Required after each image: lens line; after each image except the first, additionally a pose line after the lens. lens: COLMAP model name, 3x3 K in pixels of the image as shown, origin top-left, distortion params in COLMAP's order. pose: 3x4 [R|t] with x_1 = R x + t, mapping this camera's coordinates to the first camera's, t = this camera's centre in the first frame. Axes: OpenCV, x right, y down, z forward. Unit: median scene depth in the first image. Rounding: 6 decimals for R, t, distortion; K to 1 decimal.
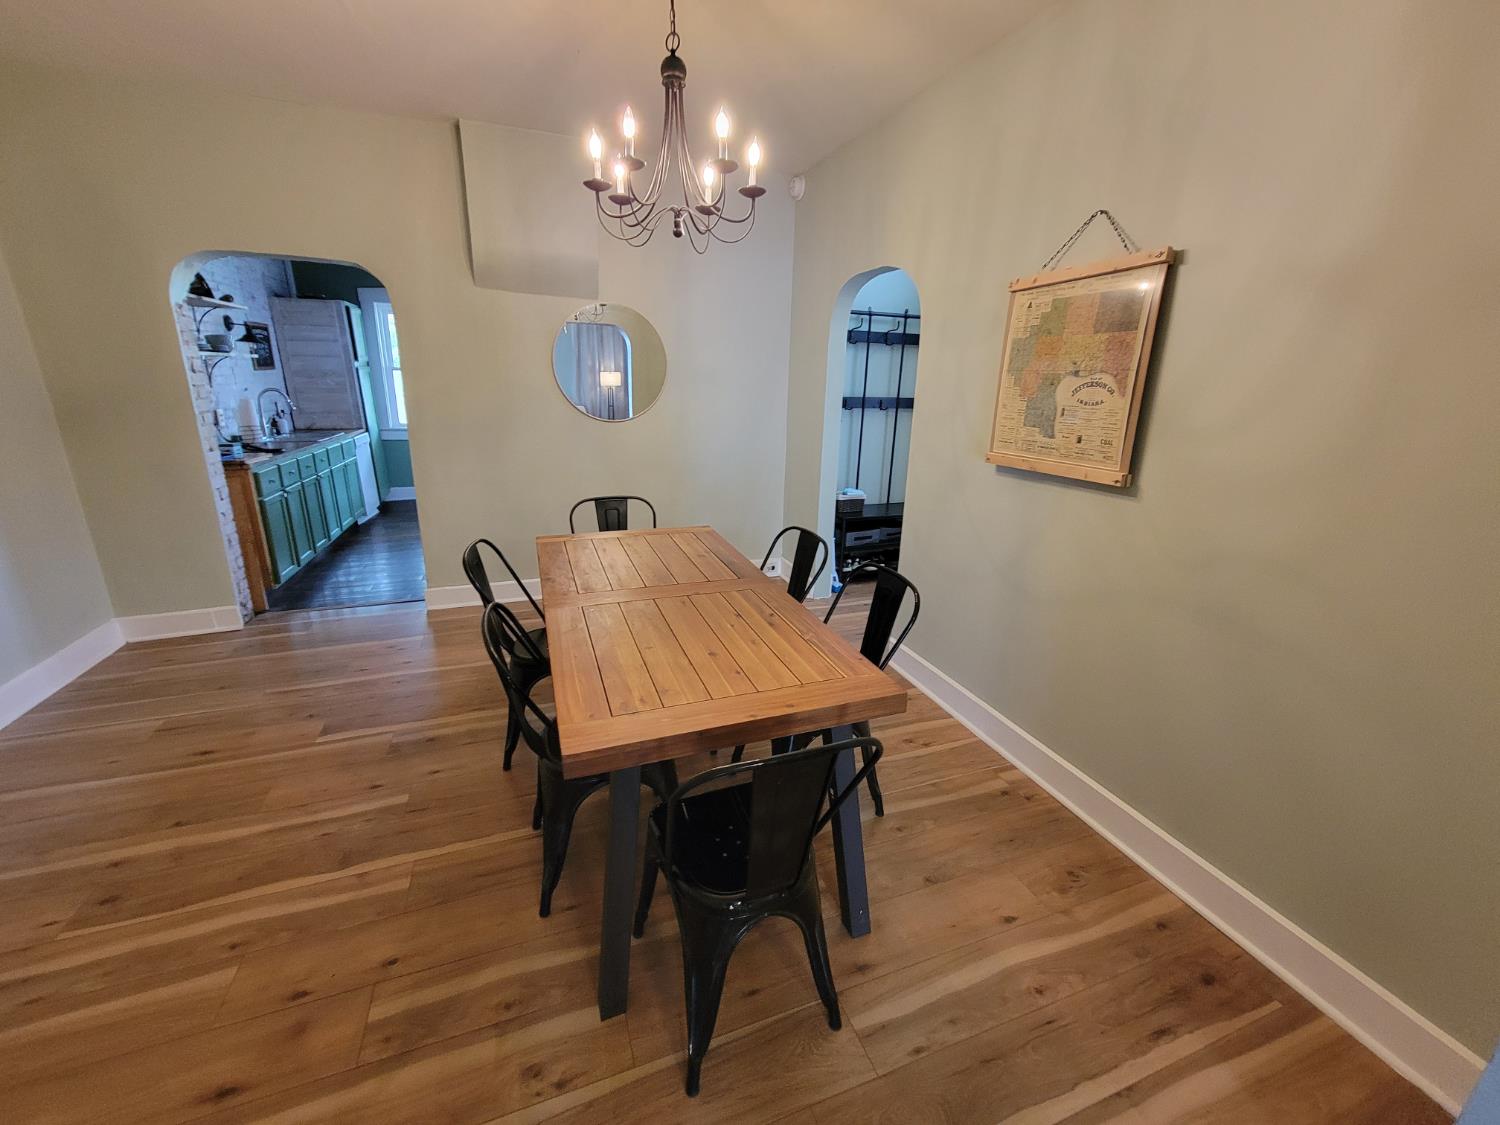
lens RADIAL K [[605.7, 0, 751.3], [0, 605.7, 559.1], [0, 0, 1]] dist [-0.001670, -0.000868]
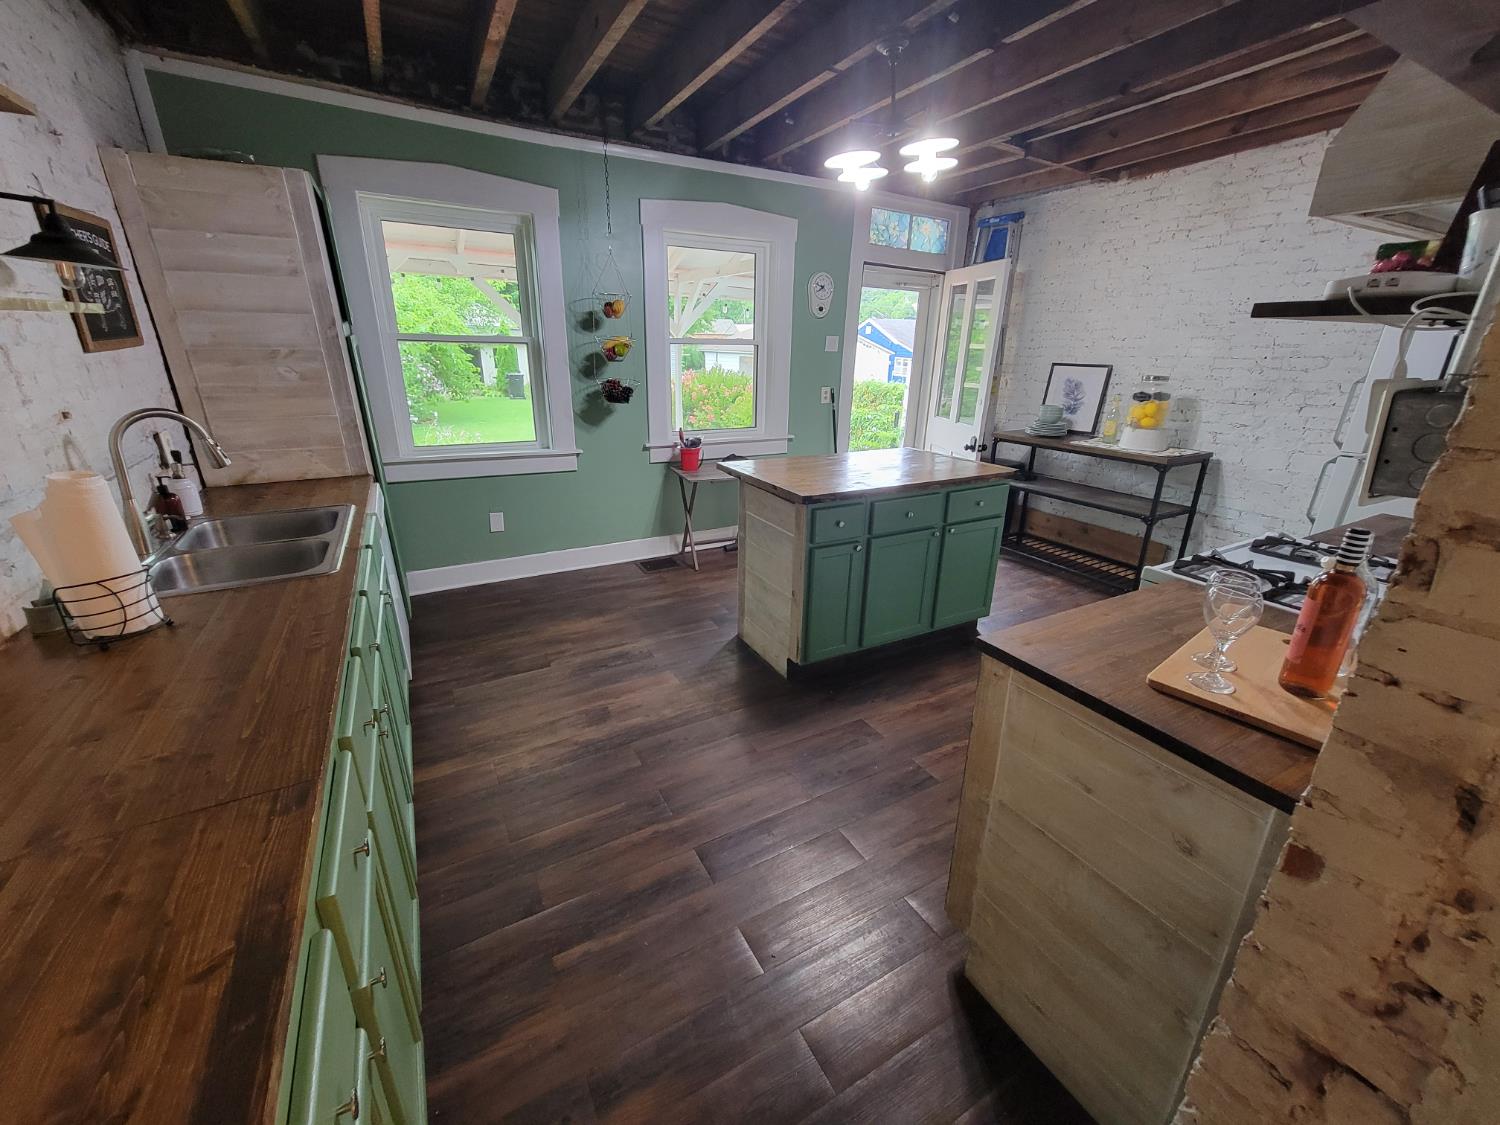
lens RADIAL K [[605.7, 0, 755.4], [0, 605.7, 560.8], [0, 0, 1]] dist [-0.001670, -0.000868]
pose [[0.988223, -0.057662, 0.141744, -0.454467], [0.048643, 0.996613, 0.066299, -0.179577], [-0.145086, -0.058623, 0.987681, 0.544405]]
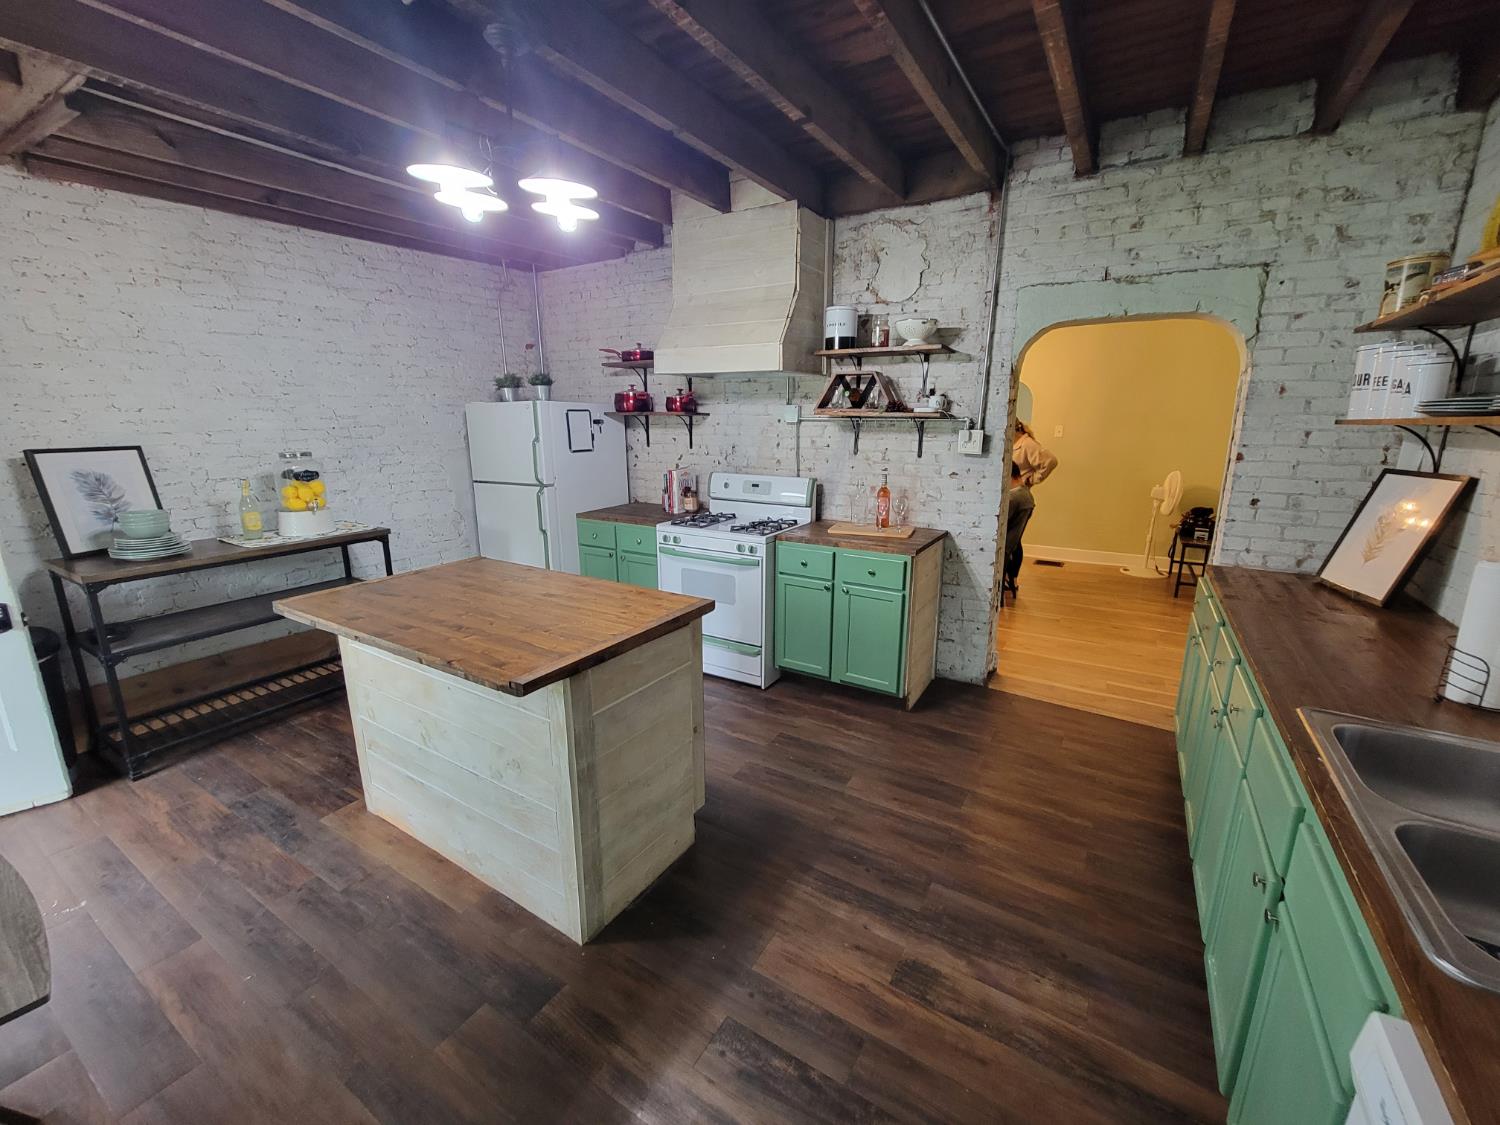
lens RADIAL K [[605.7, 0, 757.5], [0, 605.7, 560.5], [0, 0, 1]] dist [-0.001670, -0.000868]
pose [[-0.628472, -0.203051, 0.750862, -0.739763], [0.201320, 0.889970, 0.409174, -0.452088], [-0.751328, 0.408318, -0.518443, 1.411697]]
